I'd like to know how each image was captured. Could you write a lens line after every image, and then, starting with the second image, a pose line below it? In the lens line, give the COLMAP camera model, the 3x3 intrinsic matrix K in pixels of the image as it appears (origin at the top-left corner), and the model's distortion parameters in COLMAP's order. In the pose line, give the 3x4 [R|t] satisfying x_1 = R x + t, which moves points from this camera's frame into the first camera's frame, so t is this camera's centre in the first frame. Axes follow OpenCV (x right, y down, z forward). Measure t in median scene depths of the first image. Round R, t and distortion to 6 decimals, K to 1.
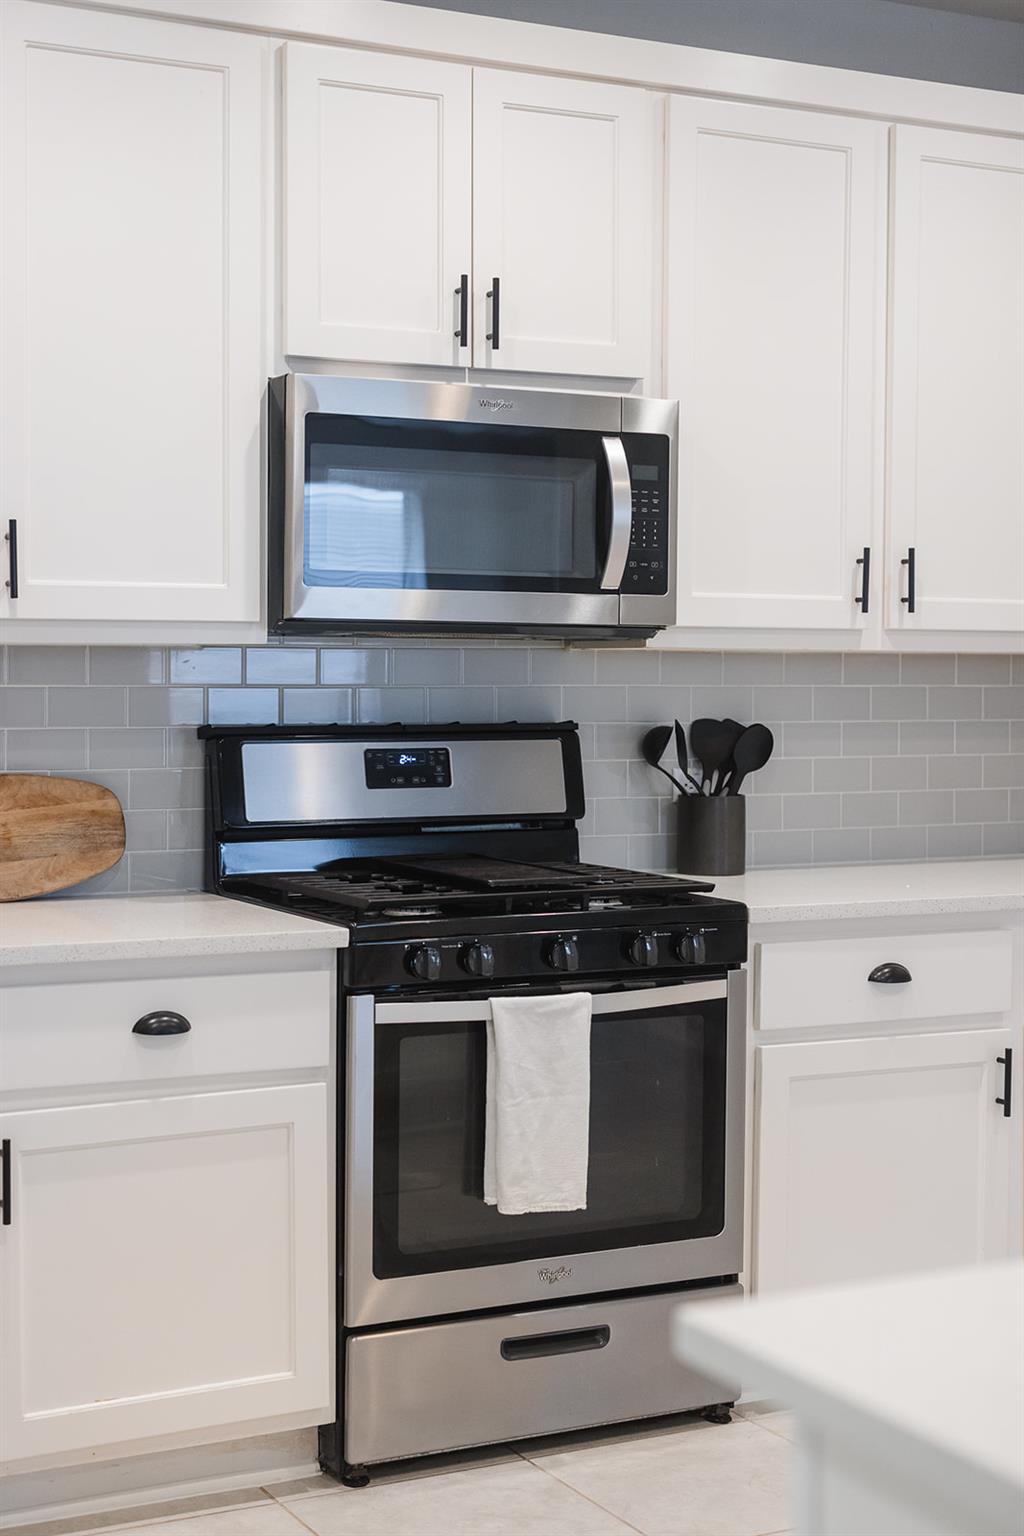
lens RADIAL K [[2290.8, 0, 333.3], [0, 2290.8, 693.5], [0, 0, 1]] dist [0.014864, 0.000000]
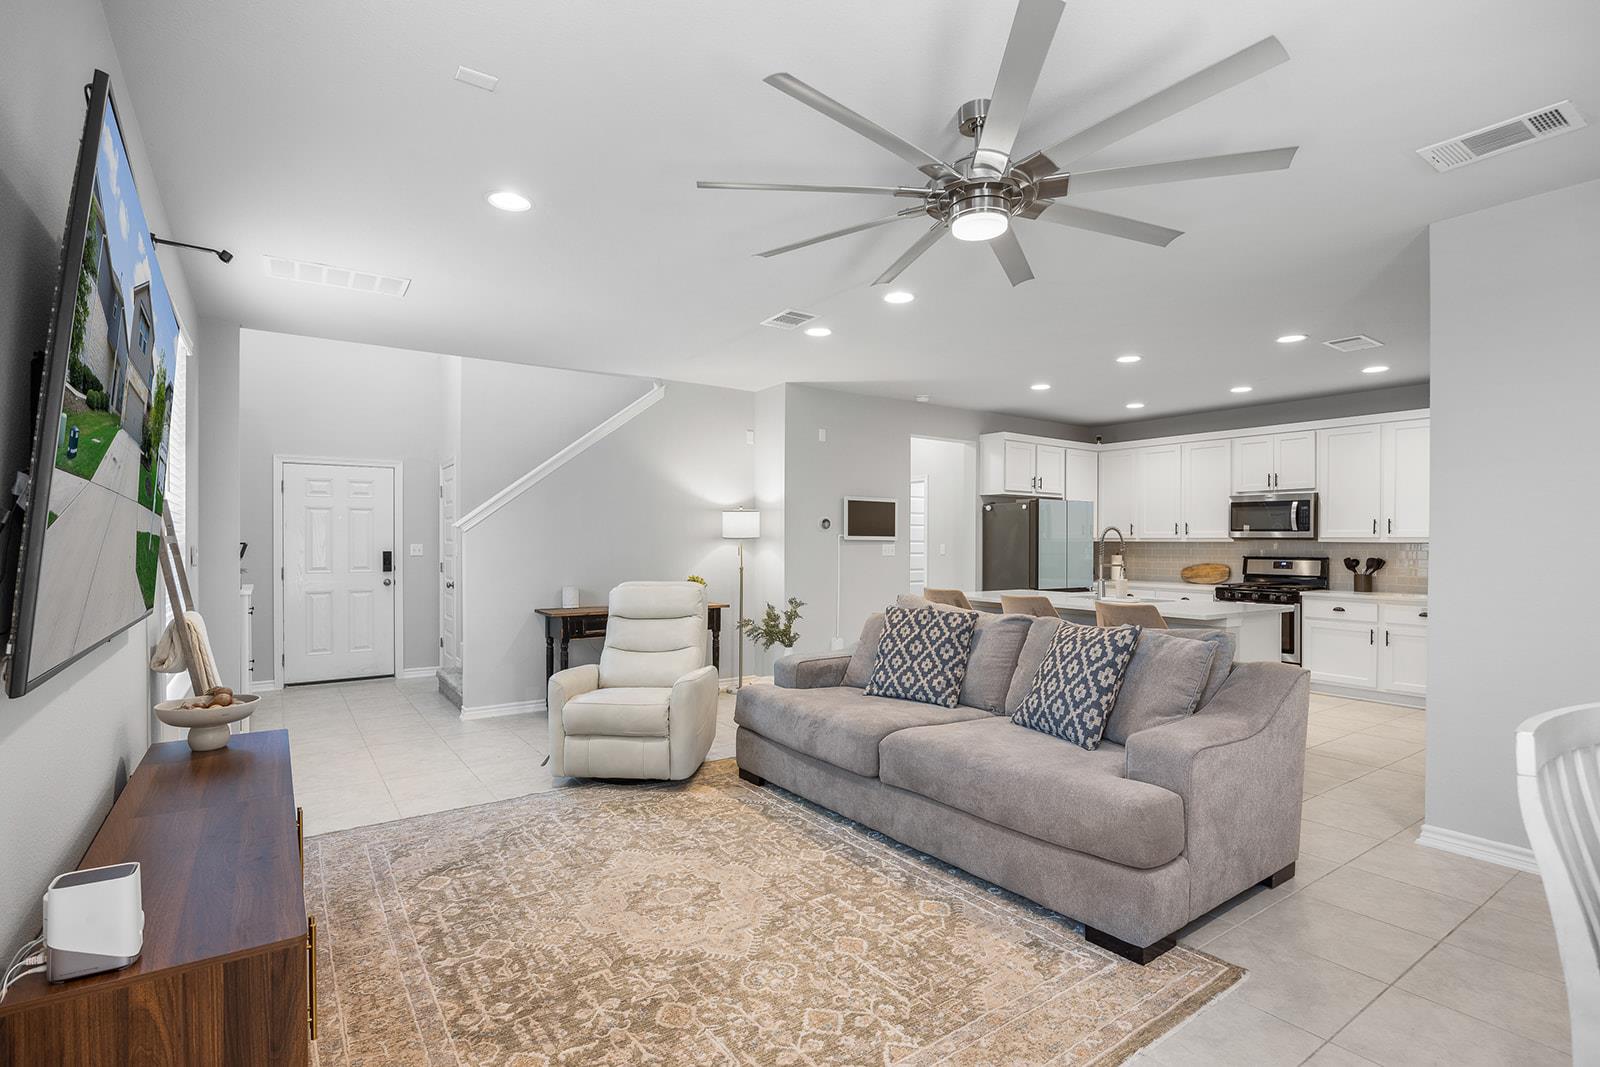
lens RADIAL K [[791.1, 0, 793.1], [0, 791.1, 540.5], [0, 0, 1]] dist [-0.003732, -0.002712]
pose [[0.186488, -0.008757, -0.982418, 1.715798], [-0.022441, 0.999661, -0.013170, 0.027005], [0.982201, 0.024502, 0.186228, -0.467366]]
